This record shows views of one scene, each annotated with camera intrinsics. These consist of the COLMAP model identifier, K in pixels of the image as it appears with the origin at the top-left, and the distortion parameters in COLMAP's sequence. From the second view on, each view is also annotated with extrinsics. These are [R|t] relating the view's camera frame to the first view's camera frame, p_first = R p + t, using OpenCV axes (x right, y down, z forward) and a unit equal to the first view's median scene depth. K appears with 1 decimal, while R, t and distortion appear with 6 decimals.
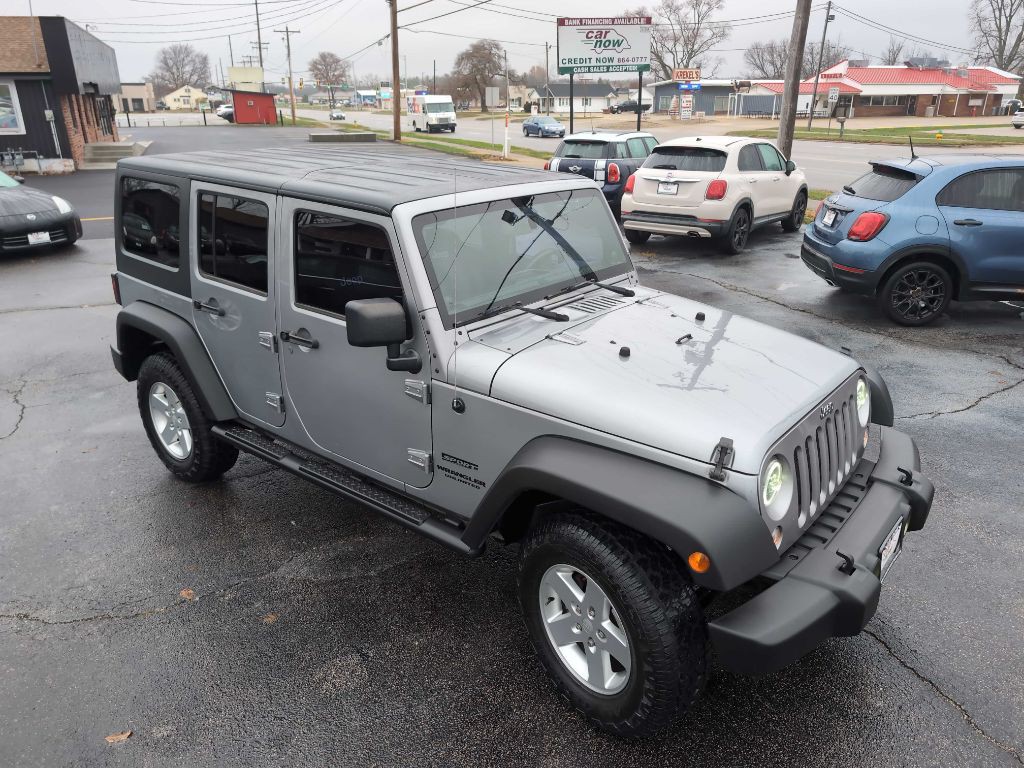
lens RADIAL K [[724.8, 0, 525.0], [0, 724.8, 382.3], [0, 0, 1]] dist [0.010106, 0.003035]
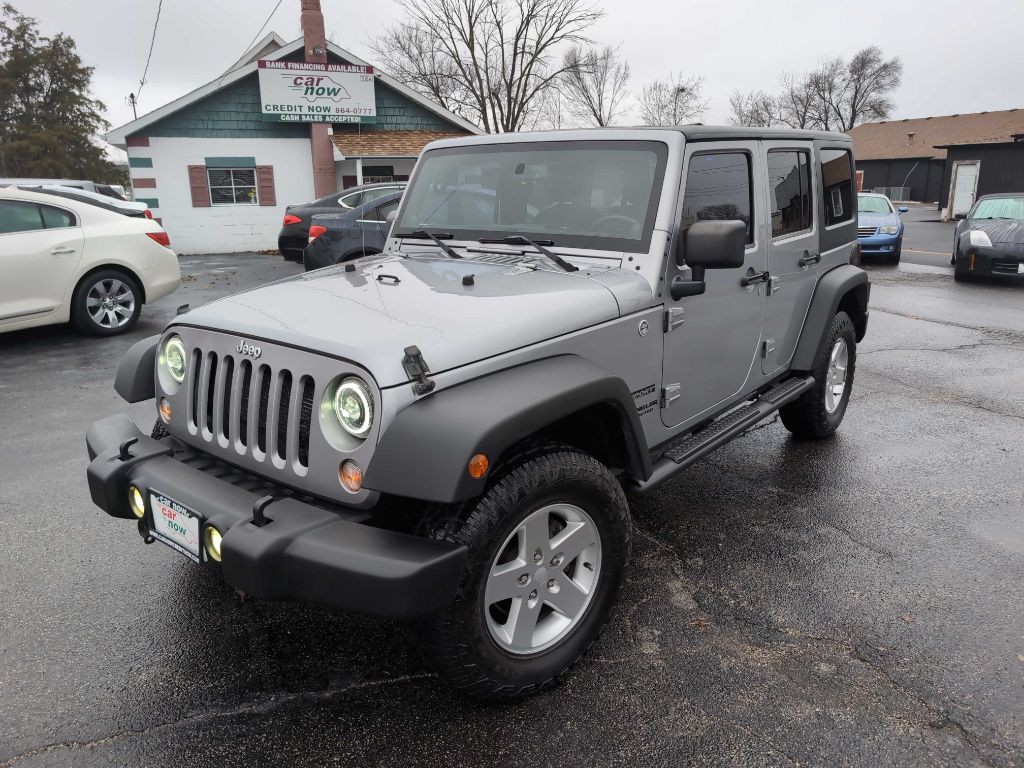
lens RADIAL K [[733.6, 0, 518.9], [0, 733.6, 377.4], [0, 0, 1]] dist [0.009924, -0.004110]
pose [[0.012428, 0.261053, -0.965244, 0.189802], [-0.351533, 0.904839, 0.240190, -0.037706], [0.936093, 0.336330, 0.103014, 0.183476]]
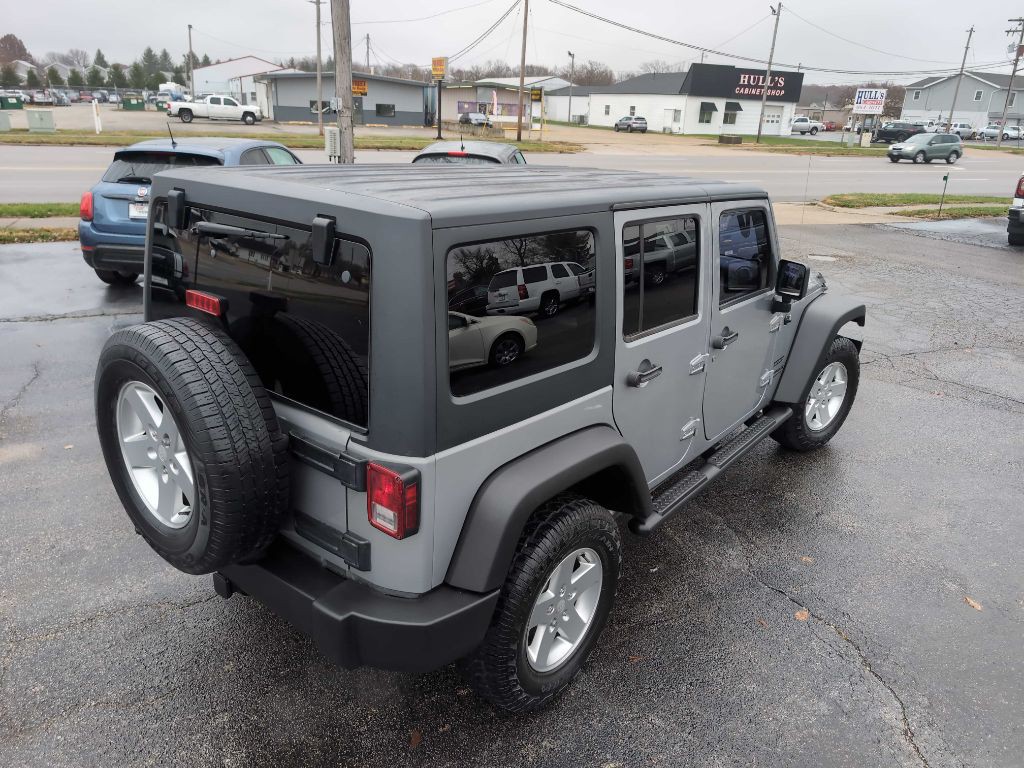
lens RADIAL K [[731.6, 0, 519.1], [0, 731.6, 383.0], [0, 0, 1]] dist [0.010457, -0.002406]
pose [[0.002585, -0.349460, 0.936948, -0.238836], [0.323911, 0.886730, 0.329836, -0.080524], [-0.946084, 0.302636, 0.115486, 0.216447]]
